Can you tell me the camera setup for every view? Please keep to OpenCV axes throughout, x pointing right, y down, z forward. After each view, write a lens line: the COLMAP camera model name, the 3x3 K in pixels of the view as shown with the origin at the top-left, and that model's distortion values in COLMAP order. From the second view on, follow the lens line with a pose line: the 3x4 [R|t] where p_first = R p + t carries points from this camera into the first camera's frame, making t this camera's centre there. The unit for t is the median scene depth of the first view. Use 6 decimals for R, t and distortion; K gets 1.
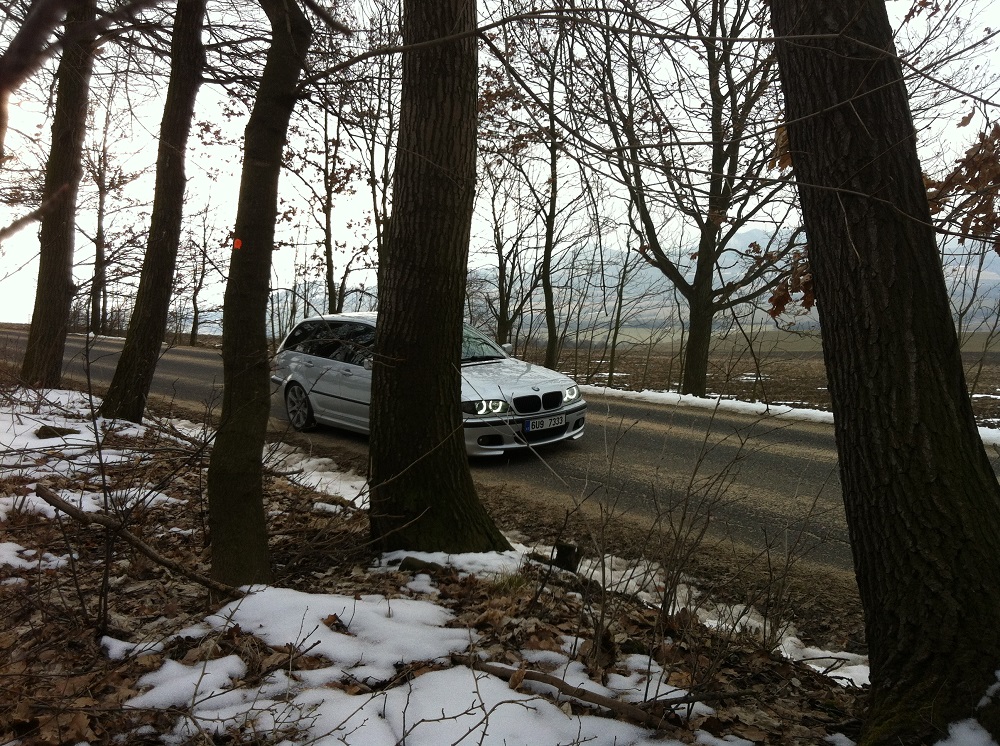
lens RADIAL K [[1009.9, 0, 500.5], [0, 1009.9, 374.5], [0, 0, 1]] dist [0.001549, 0.000000]
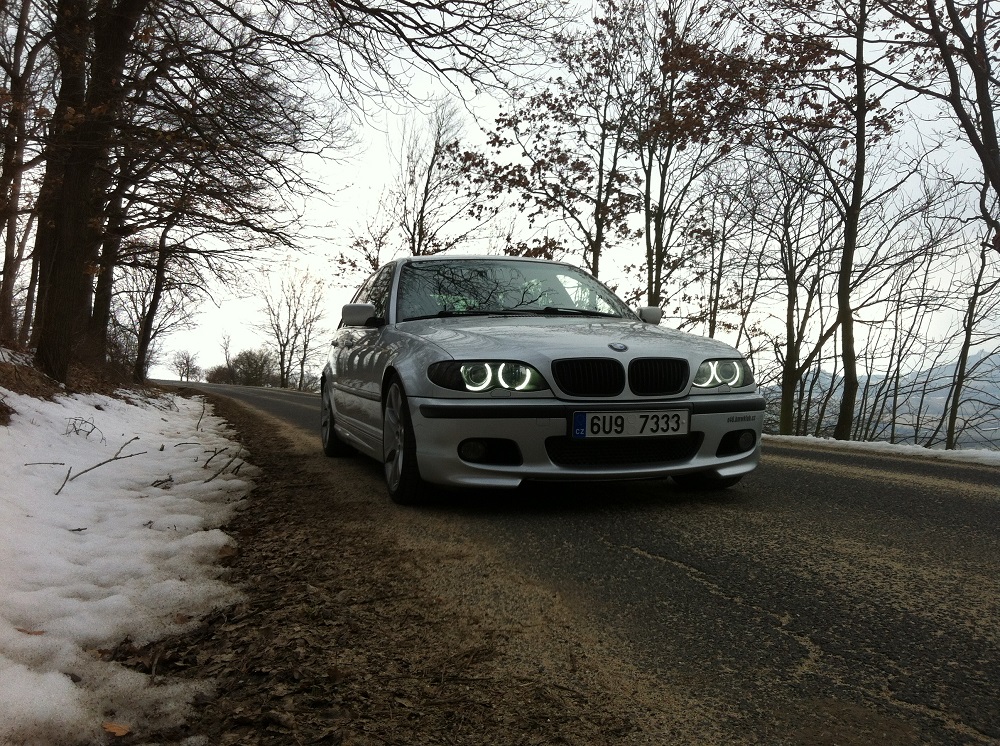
lens RADIAL K [[1009.9, 0, 498.8], [0, 1009.9, 368.1], [0, 0, 1]] dist [0.001549, 0.000000]
pose [[0.932439, 0.023320, -0.360573, 0.140453], [-0.065556, 0.992272, -0.105352, 0.070628], [0.355330, 0.121872, 0.926762, 0.559936]]
